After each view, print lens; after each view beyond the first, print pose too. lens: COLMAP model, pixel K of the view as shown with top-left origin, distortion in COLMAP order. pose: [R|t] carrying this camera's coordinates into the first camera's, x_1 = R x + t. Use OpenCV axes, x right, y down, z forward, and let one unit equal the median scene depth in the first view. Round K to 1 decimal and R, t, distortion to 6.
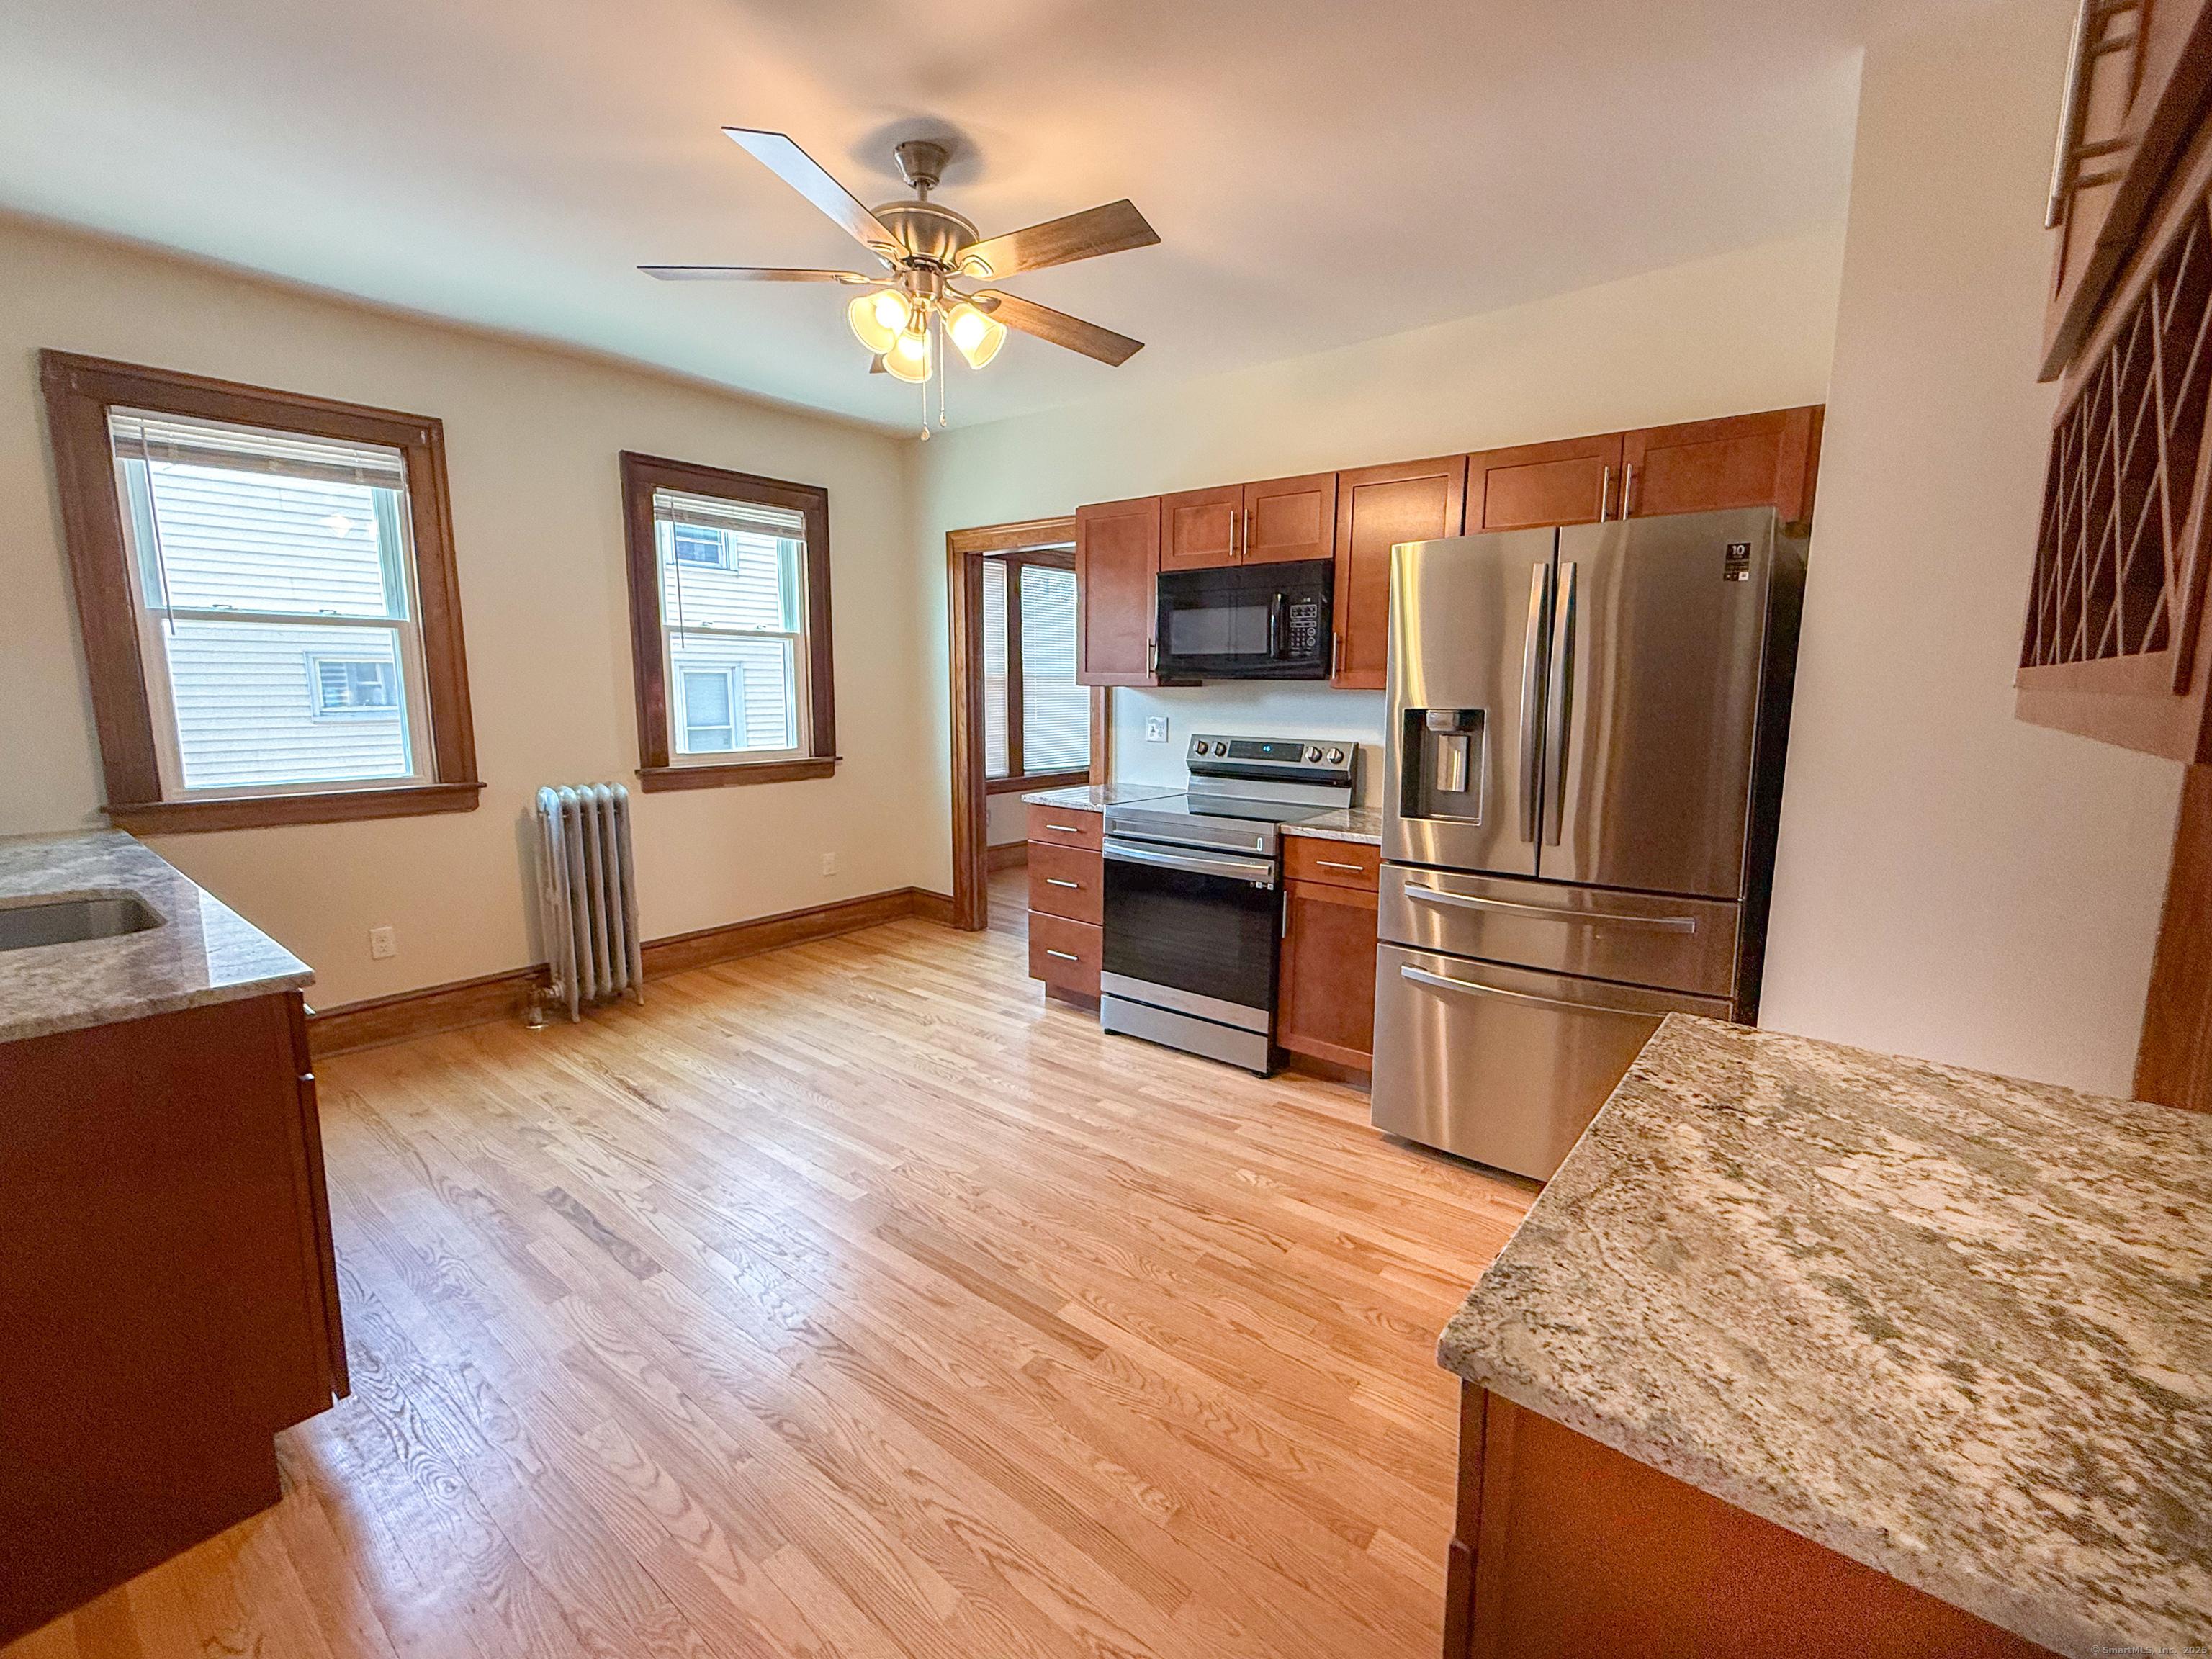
lens RADIAL K [[969.1, 0, 1128.1], [0, 969.1, 834.8], [0, 0, 1]] dist [0.019635, -0.000243]
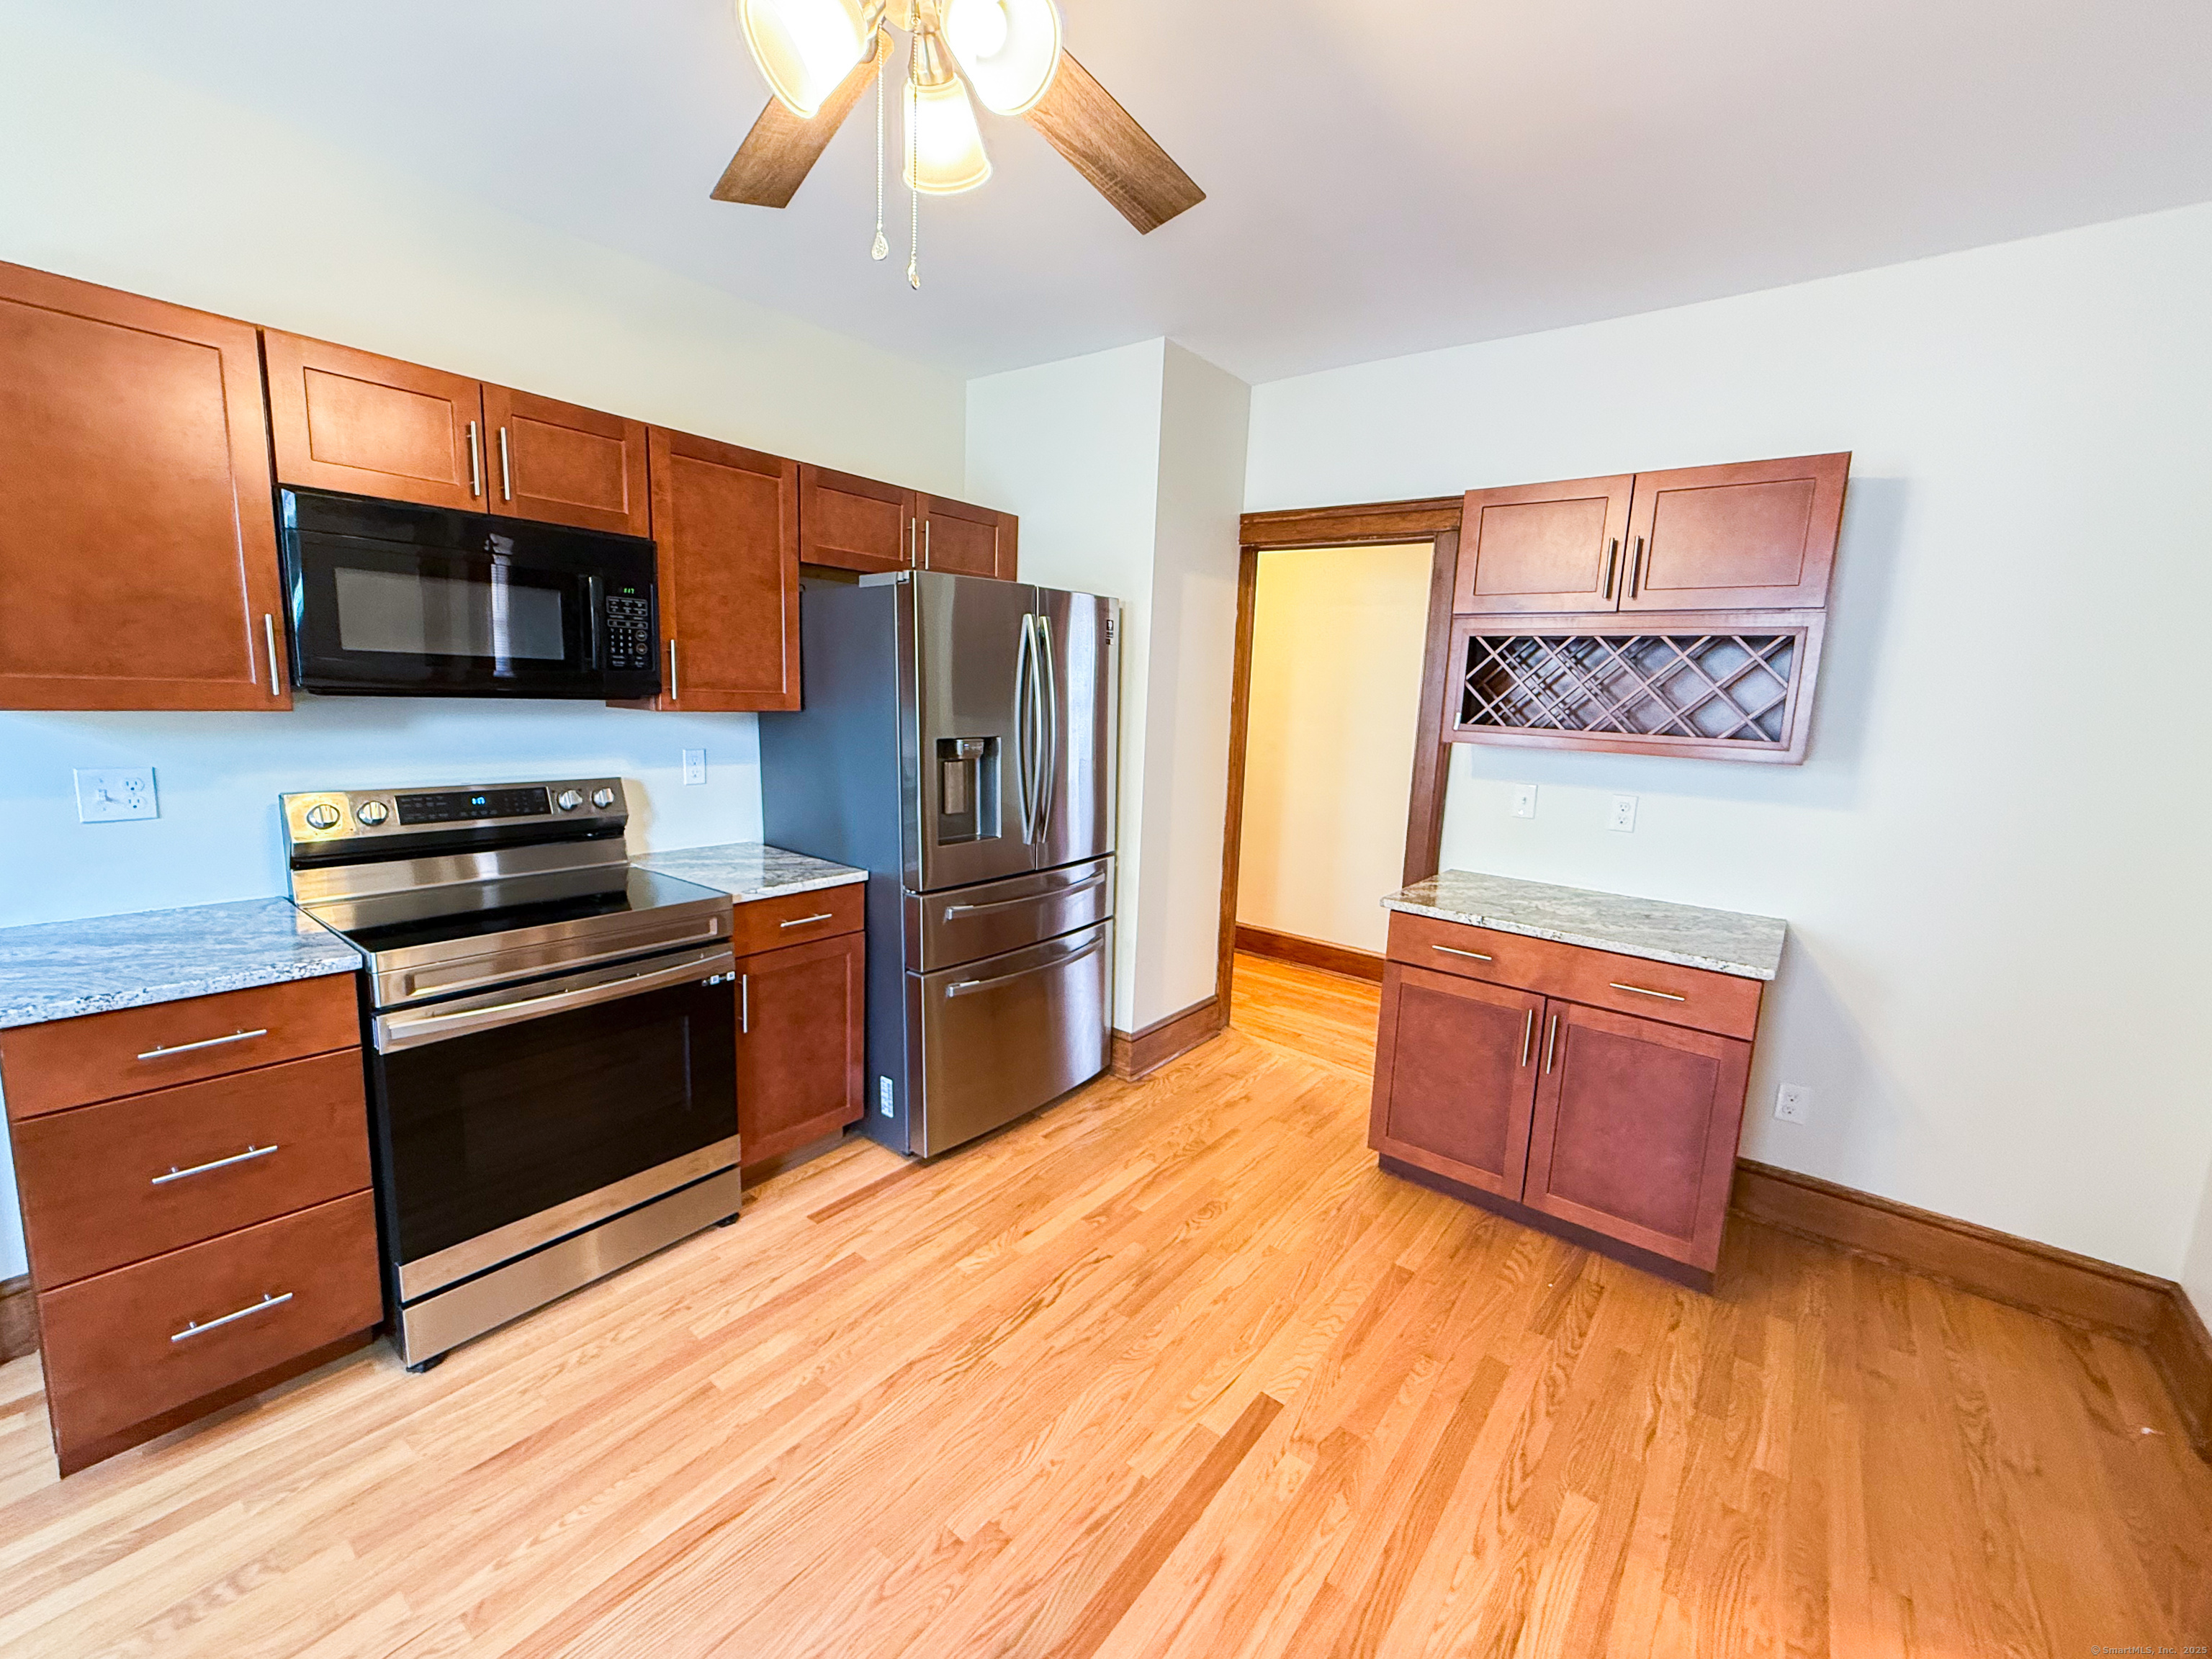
lens RADIAL K [[887.4, 0, 1115.7], [0, 887.4, 834.1], [0, 0, 1]] dist [0.000218, 0.000004]
pose [[-0.009814, -0.163850, 0.986436, -0.809083], [0.118251, 0.979372, 0.163853, -0.206661], [-0.992935, 0.118255, 0.009764, 1.039521]]
